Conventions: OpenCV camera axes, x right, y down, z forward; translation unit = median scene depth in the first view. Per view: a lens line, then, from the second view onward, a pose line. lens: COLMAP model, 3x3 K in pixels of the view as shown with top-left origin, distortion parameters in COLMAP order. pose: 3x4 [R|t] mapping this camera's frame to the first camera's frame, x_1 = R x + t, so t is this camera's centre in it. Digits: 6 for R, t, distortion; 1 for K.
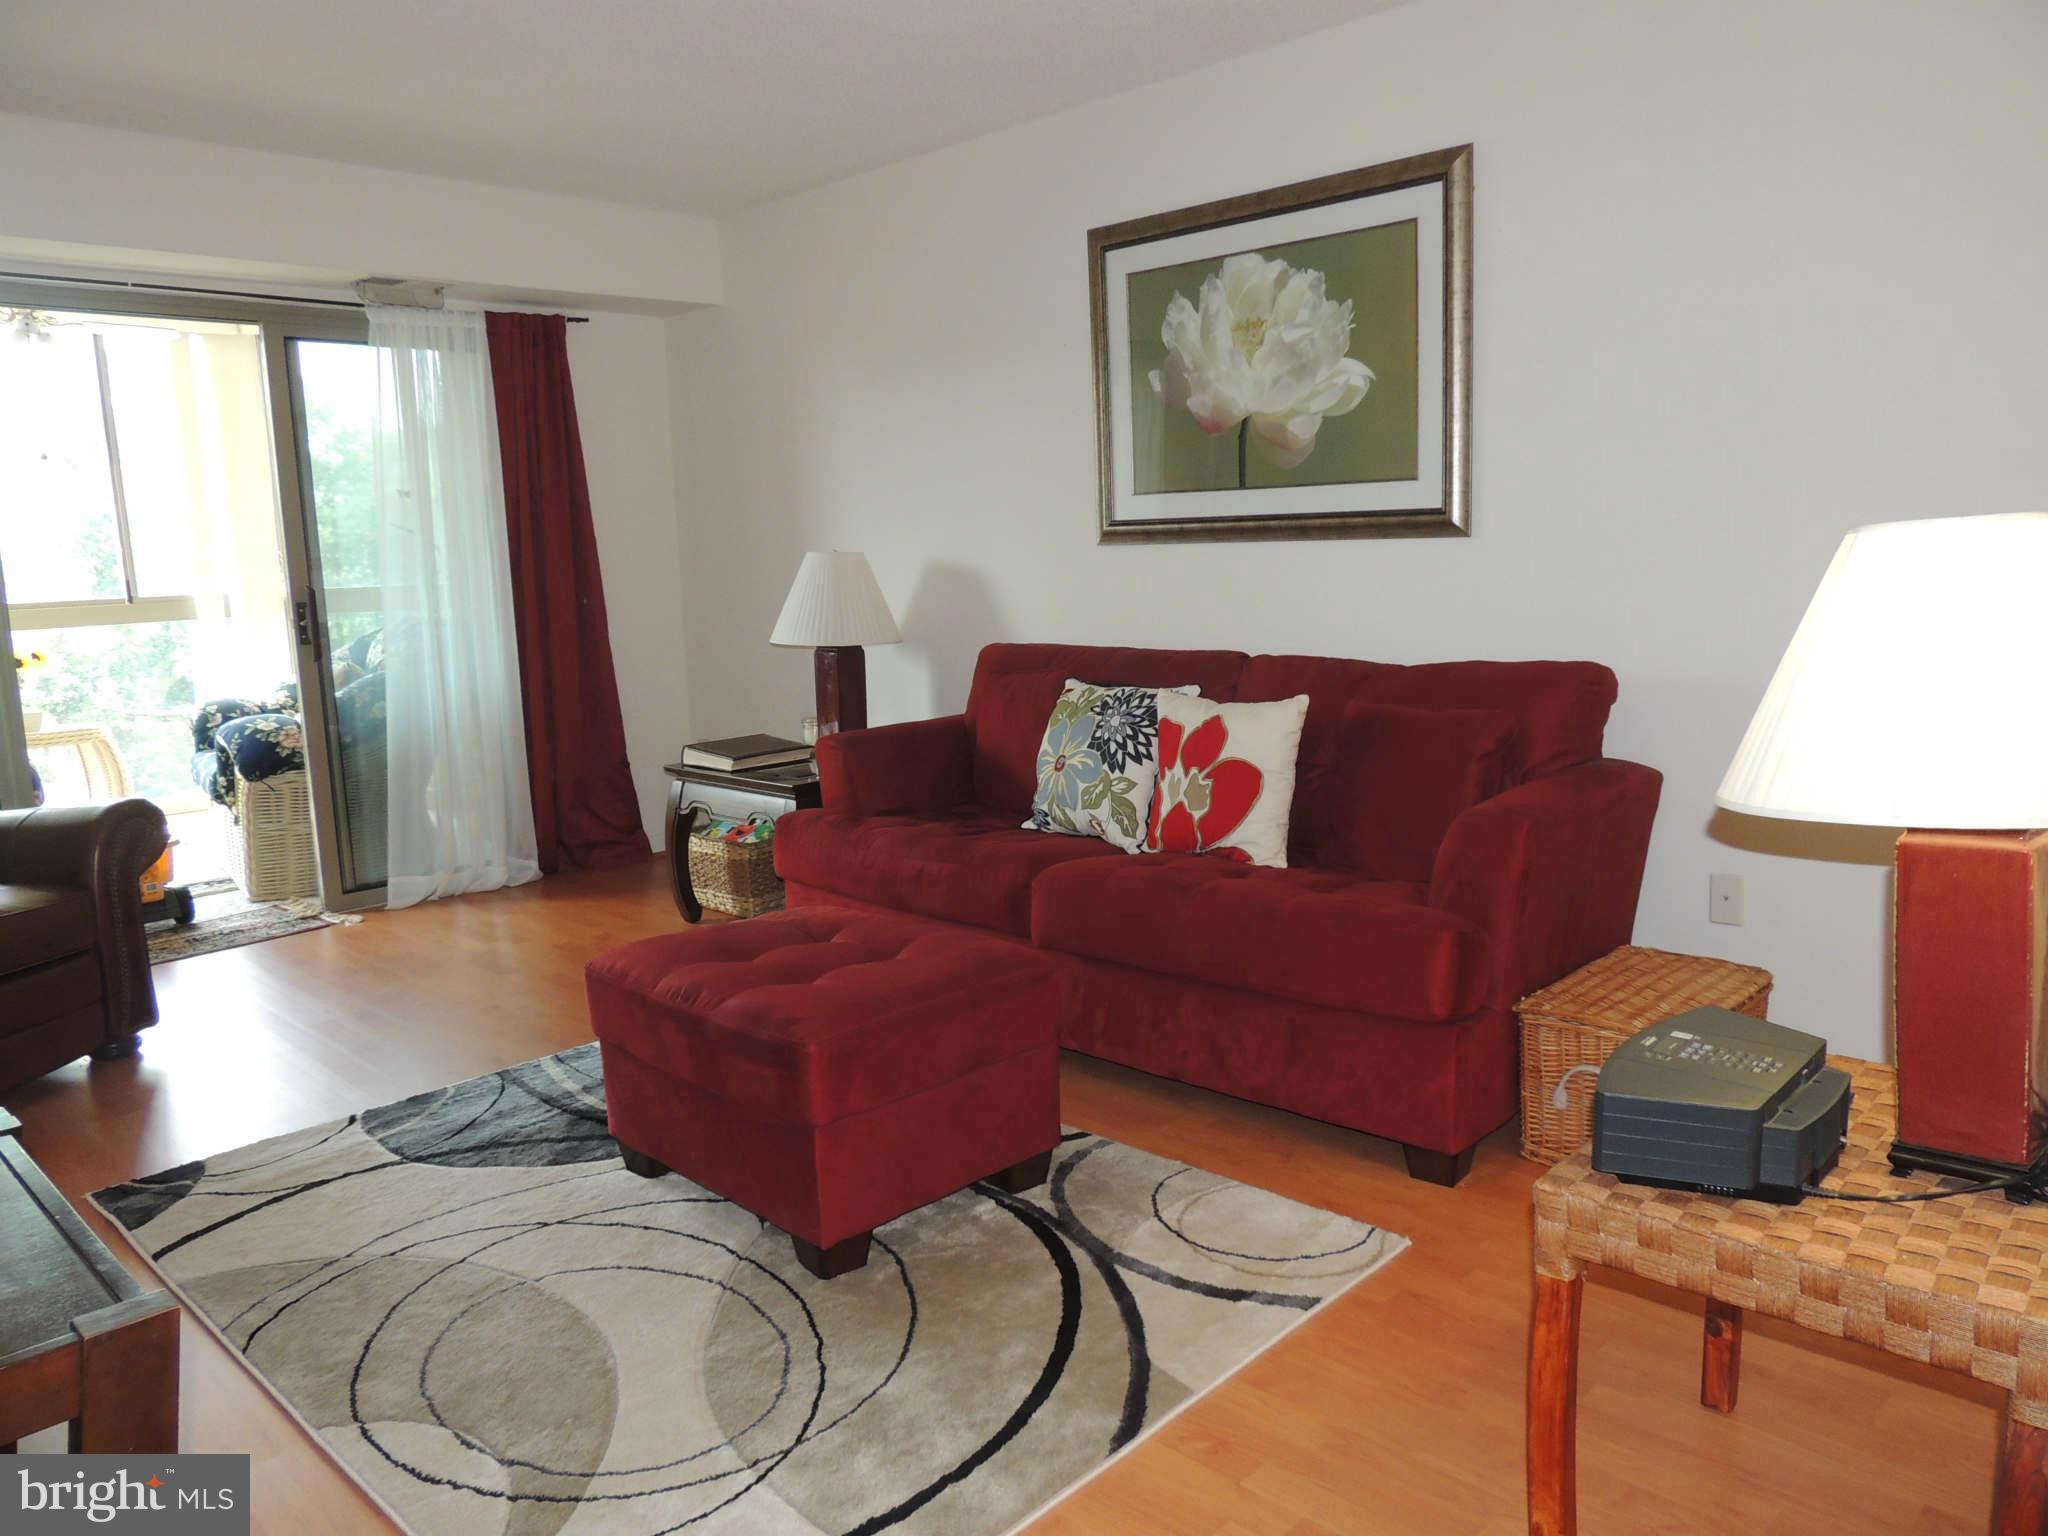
lens RADIAL K [[1454.5, 0, 1024.0], [0, 1454.5, 768.0], [0, 0, 1]] dist [-0.024891, 0.003647]
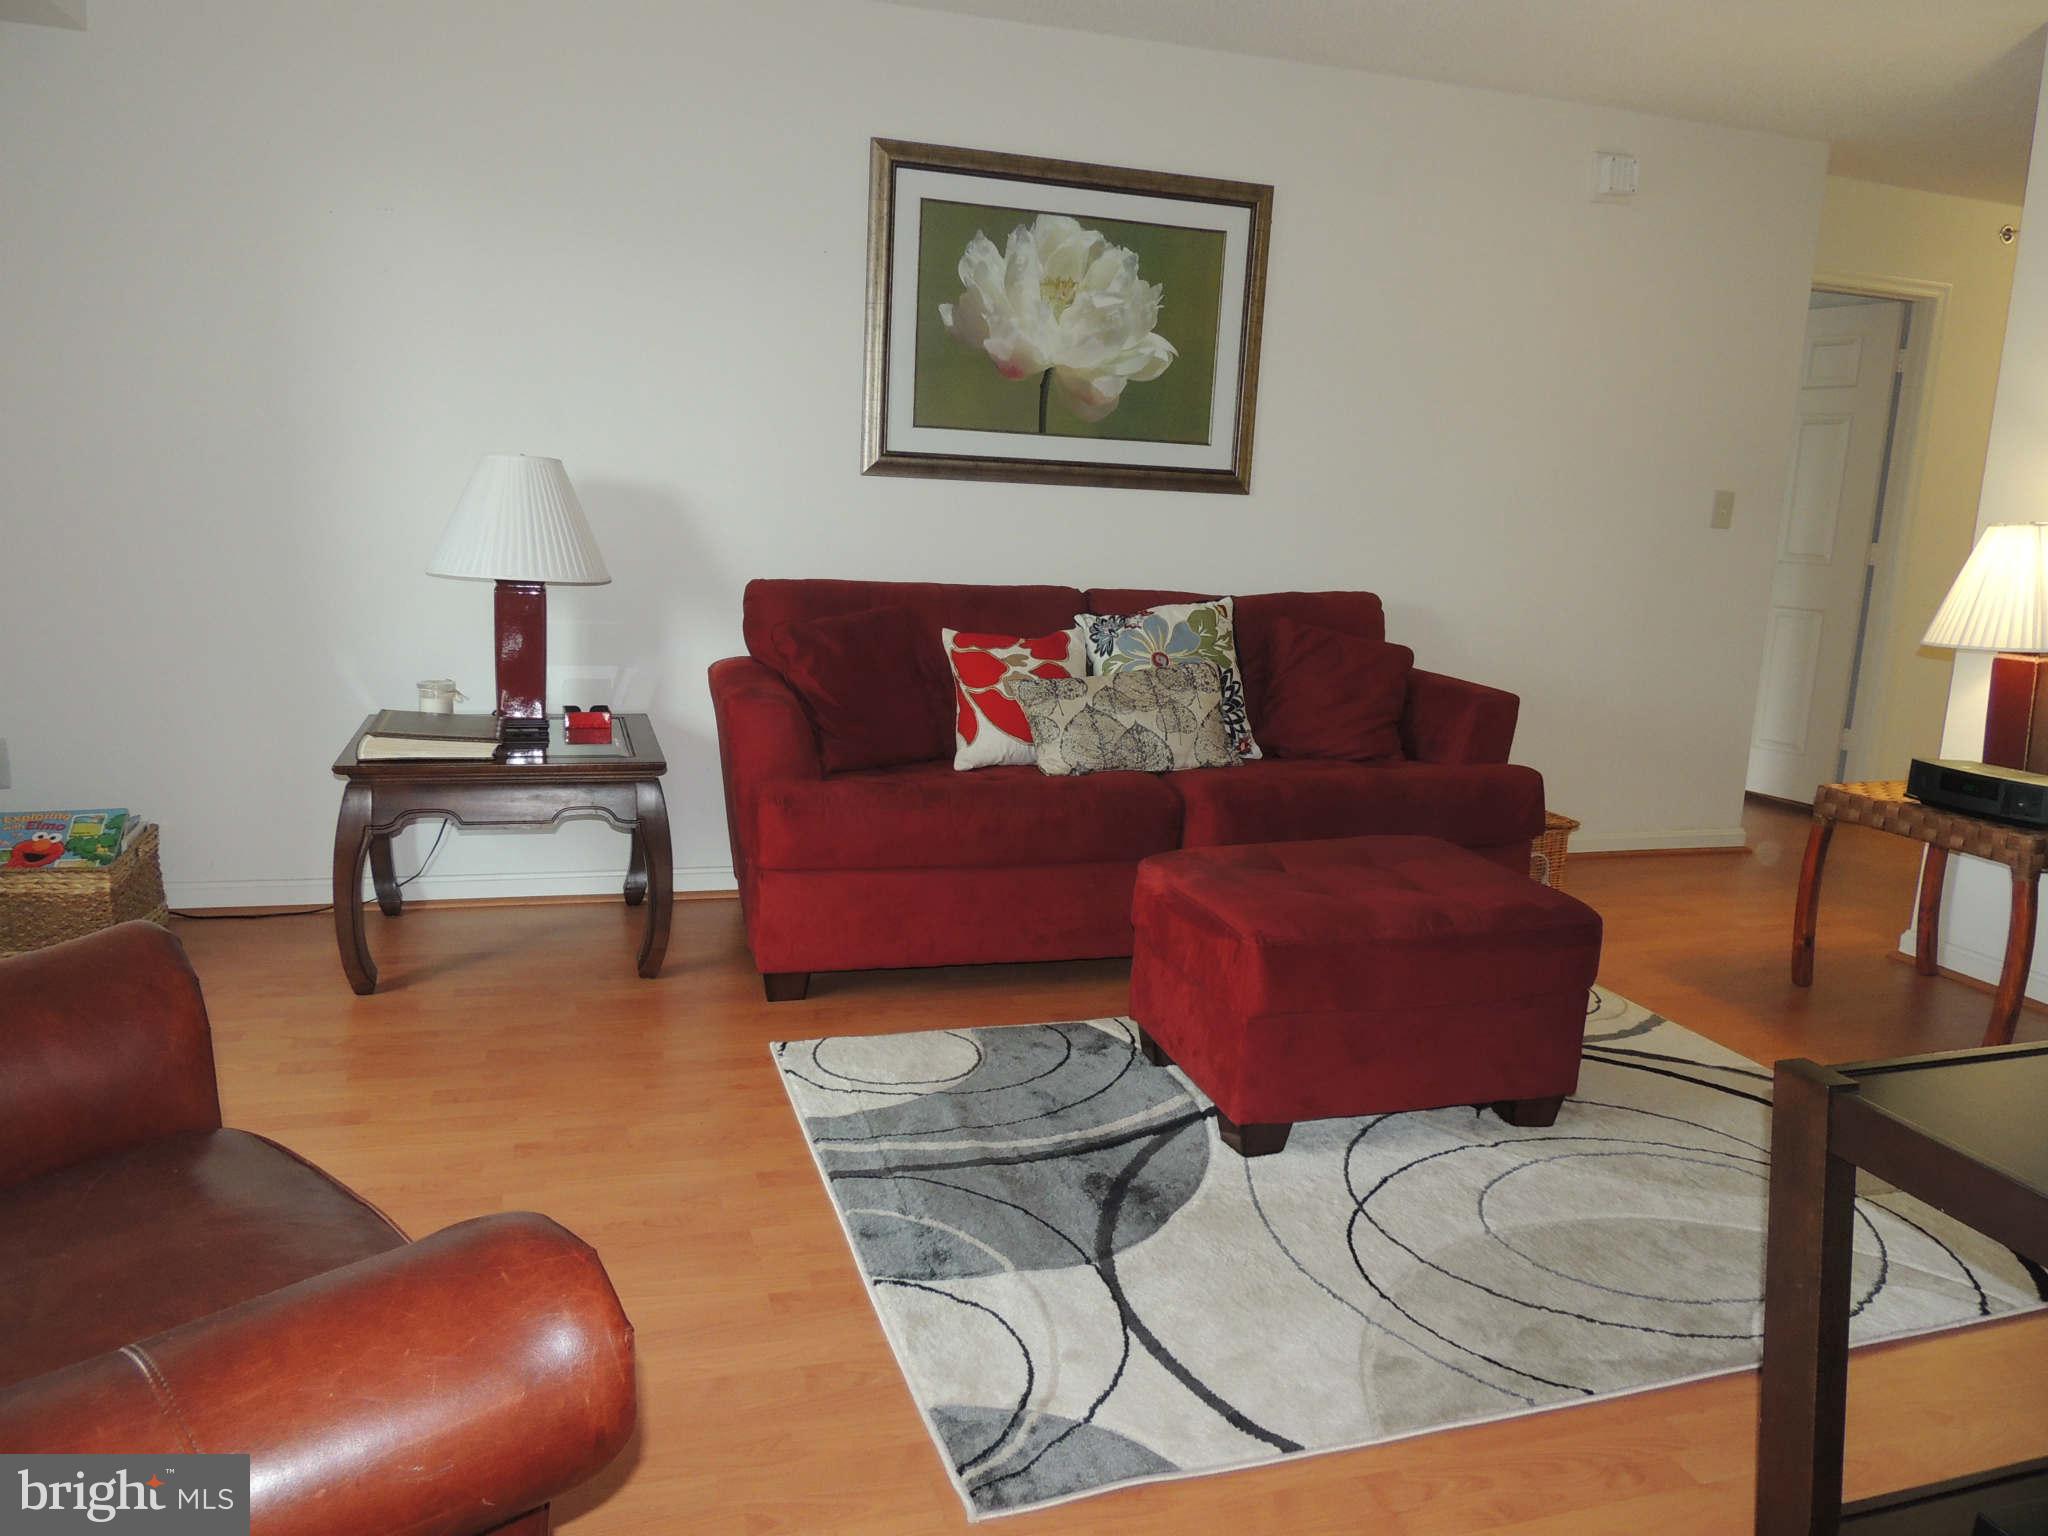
lens RADIAL K [[1454.5, 0, 1024.0], [0, 1454.5, 768.0], [0, 0, 1]] dist [-0.024891, 0.003647]
pose [[0.462863, -0.111518, 0.879387, -0.859161], [0.078307, 0.993320, 0.084750, -0.040687], [-0.882964, 0.029634, 0.468504, 0.534936]]
